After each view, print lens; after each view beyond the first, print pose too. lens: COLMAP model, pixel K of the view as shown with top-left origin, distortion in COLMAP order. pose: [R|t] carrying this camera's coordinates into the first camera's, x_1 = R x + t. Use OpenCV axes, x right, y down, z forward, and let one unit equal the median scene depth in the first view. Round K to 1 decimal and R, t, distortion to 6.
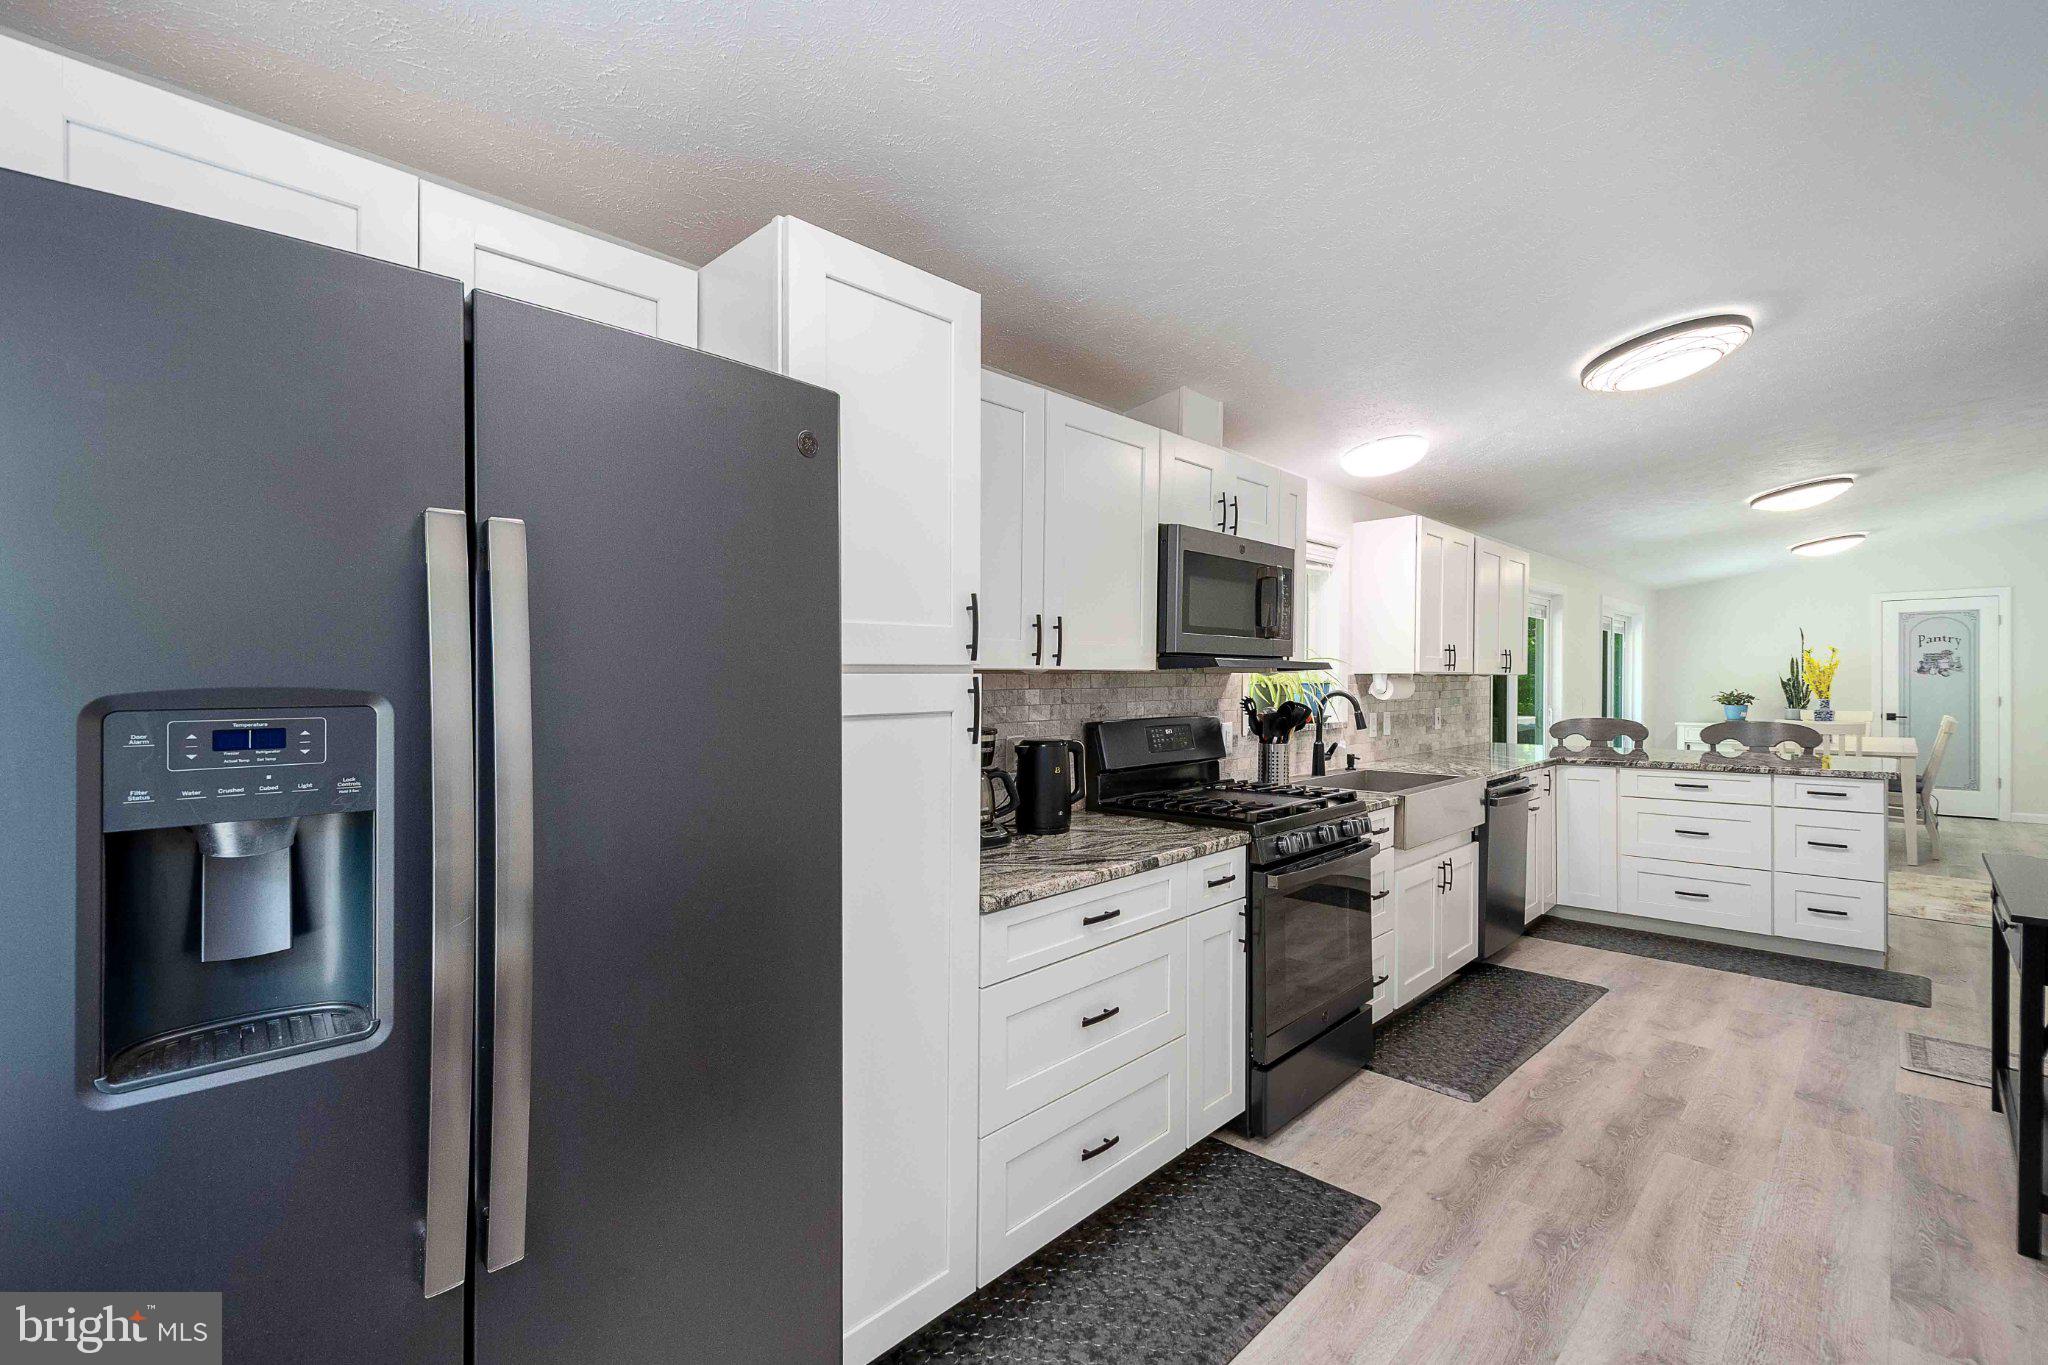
lens RADIAL K [[912.0, 0, 981.1], [0, 912.0, 678.4], [0, 0, 1]] dist [0.002573, -0.002935]
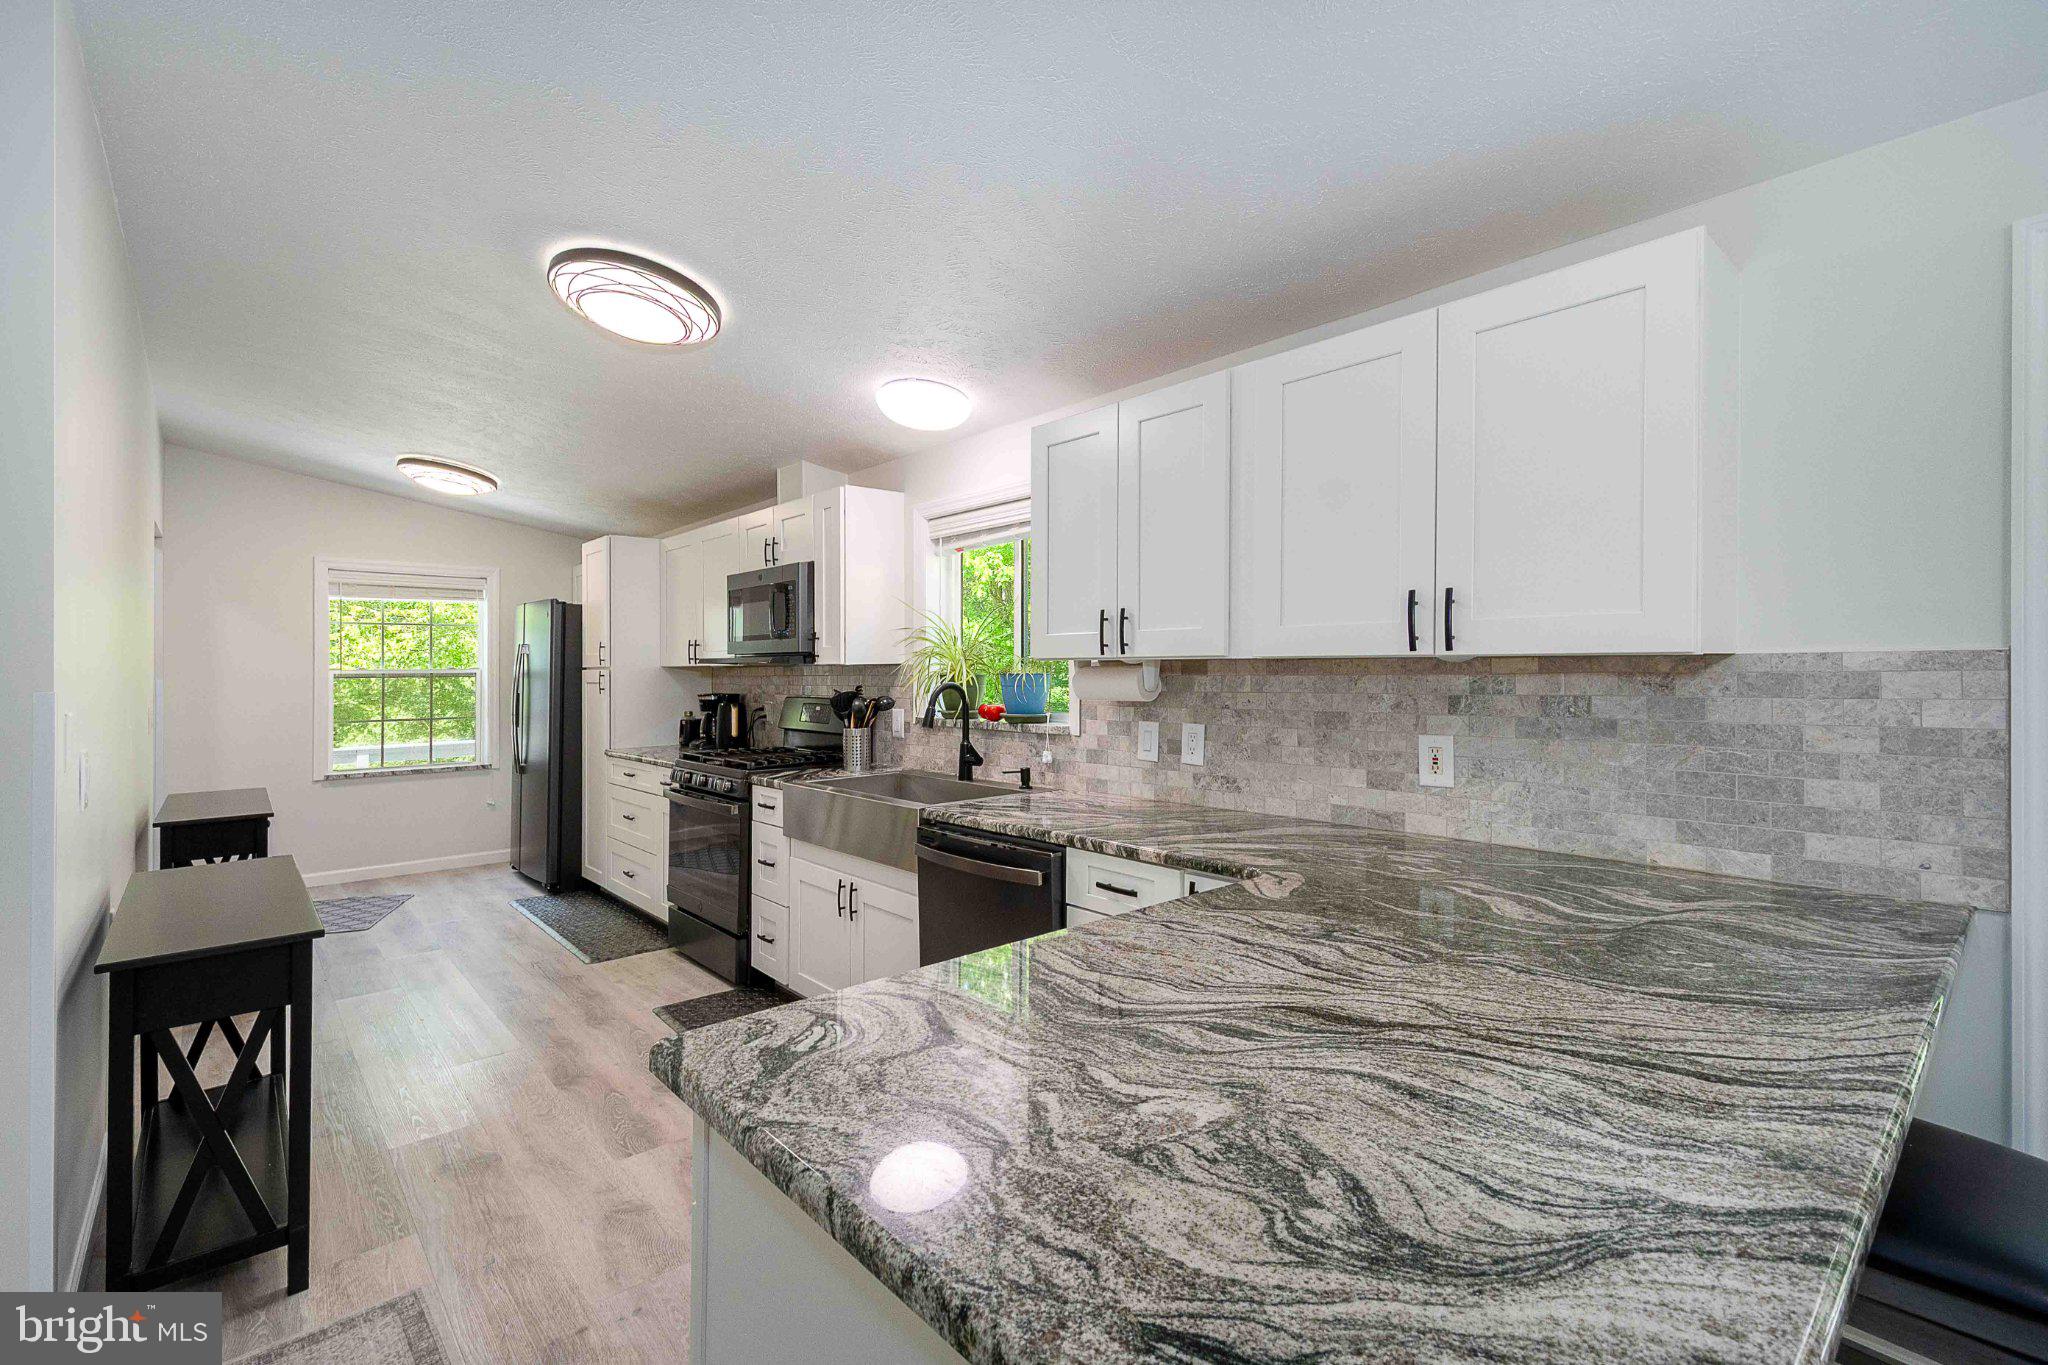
lens RADIAL K [[912.0, 0, 1015.0], [0, 912.0, 637.1], [0, 0, 1]] dist [0.002573, -0.002935]
pose [[-0.060000, -0.033166, -0.997647, 1.709101], [-0.000394, 0.999449, -0.033202, -0.003260], [0.998198, -0.001599, -0.059980, 1.513341]]
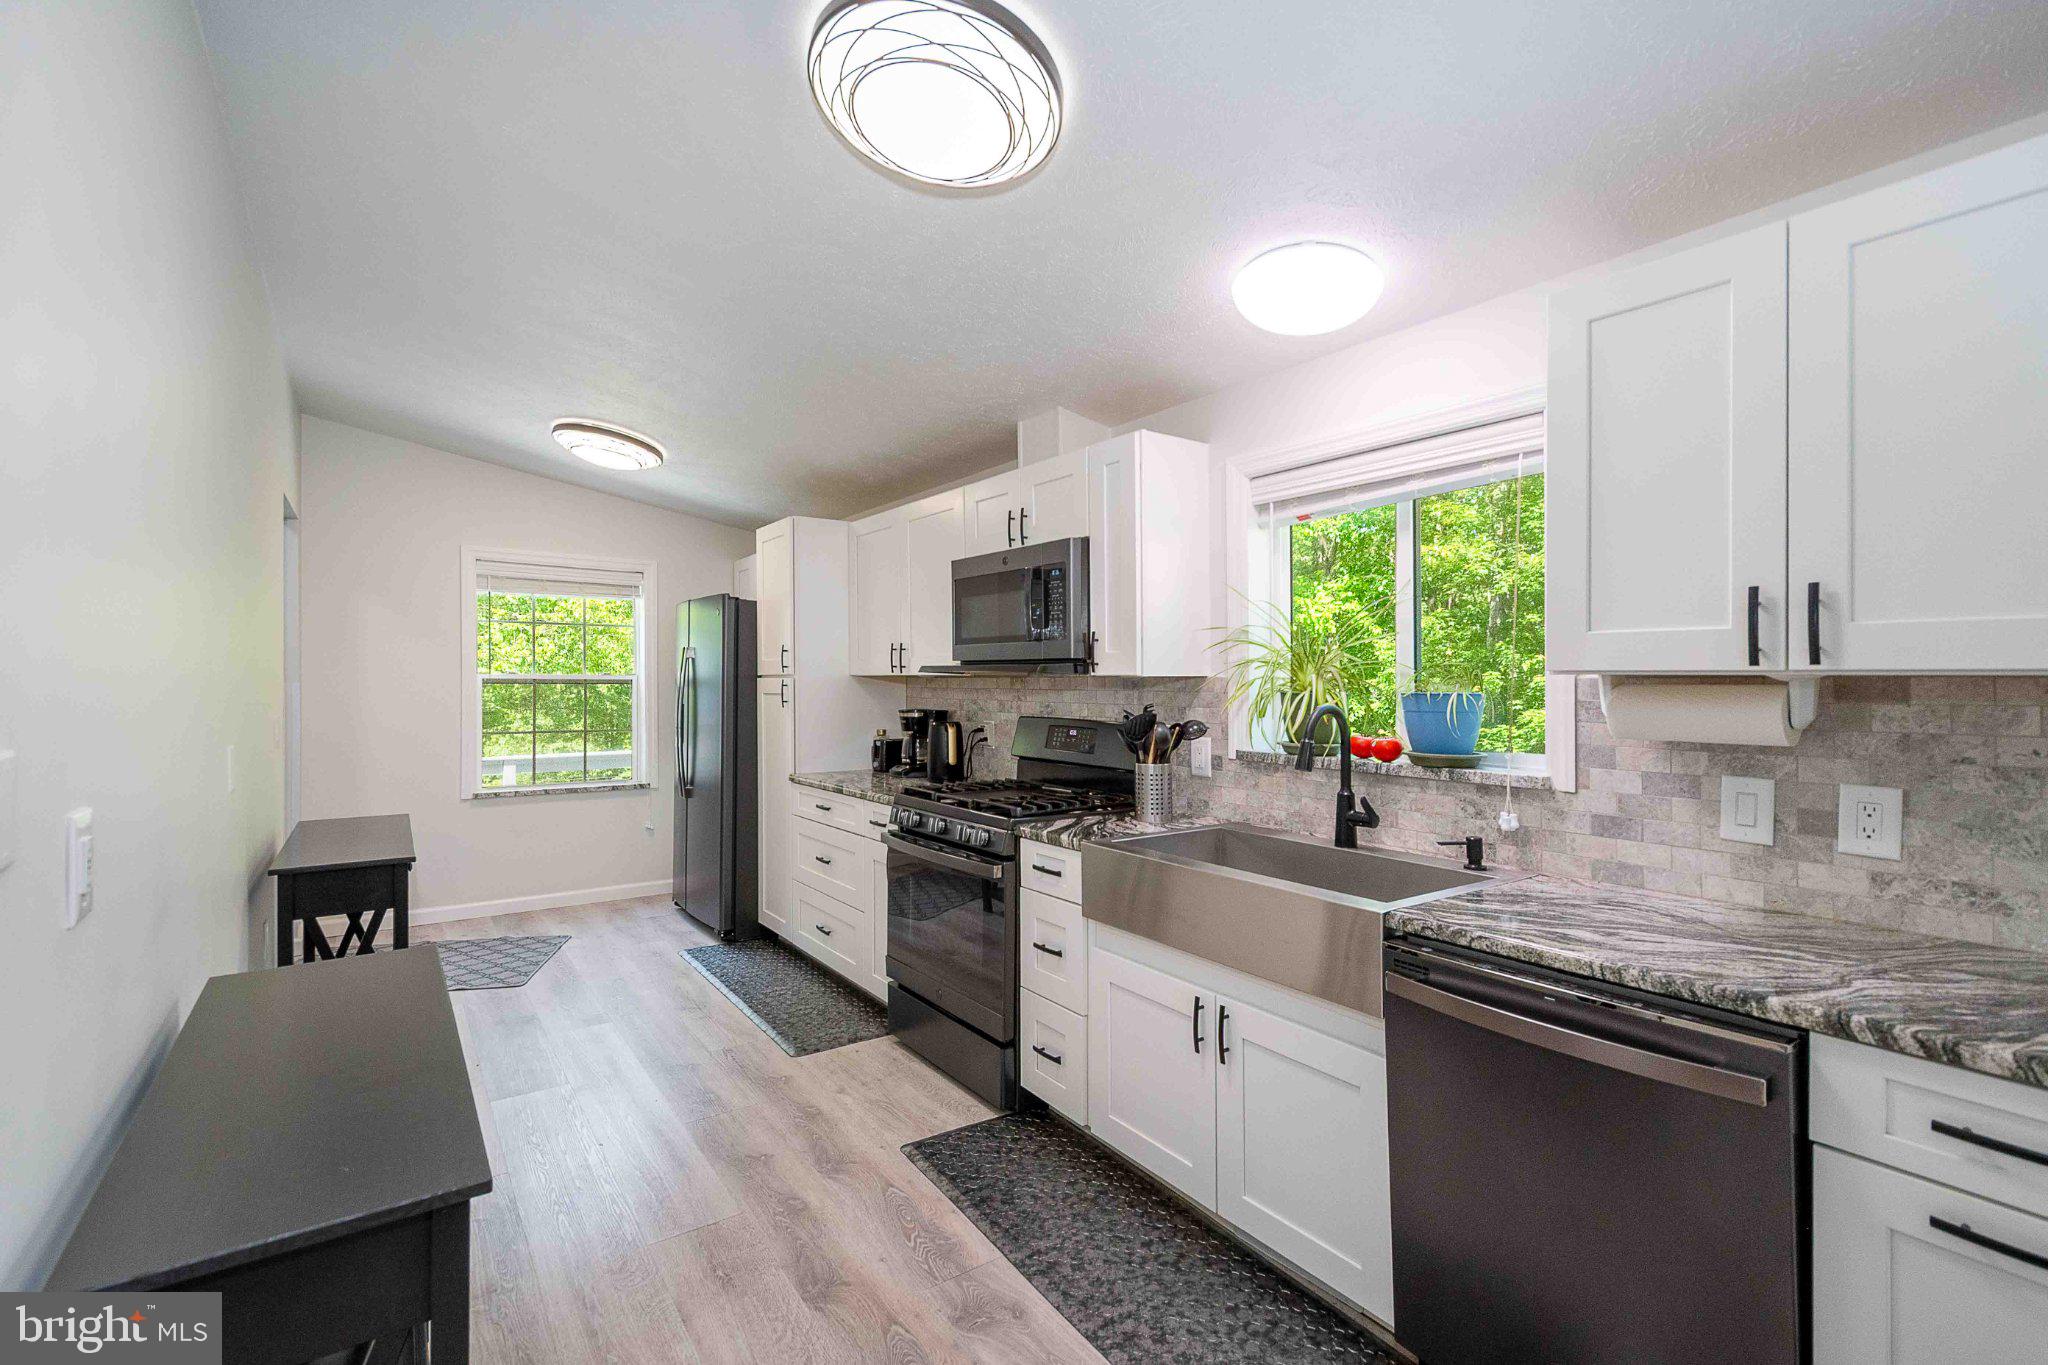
lens RADIAL K [[912.0, 0, 1022.3], [0, 912.0, 670.6], [0, 0, 1]] dist [0.002573, -0.002935]
pose [[-0.161341, -0.010247, -0.986845, 1.373811], [-0.012827, 0.999883, -0.008286, -0.003766], [0.986815, 0.011321, -0.161454, 1.218212]]
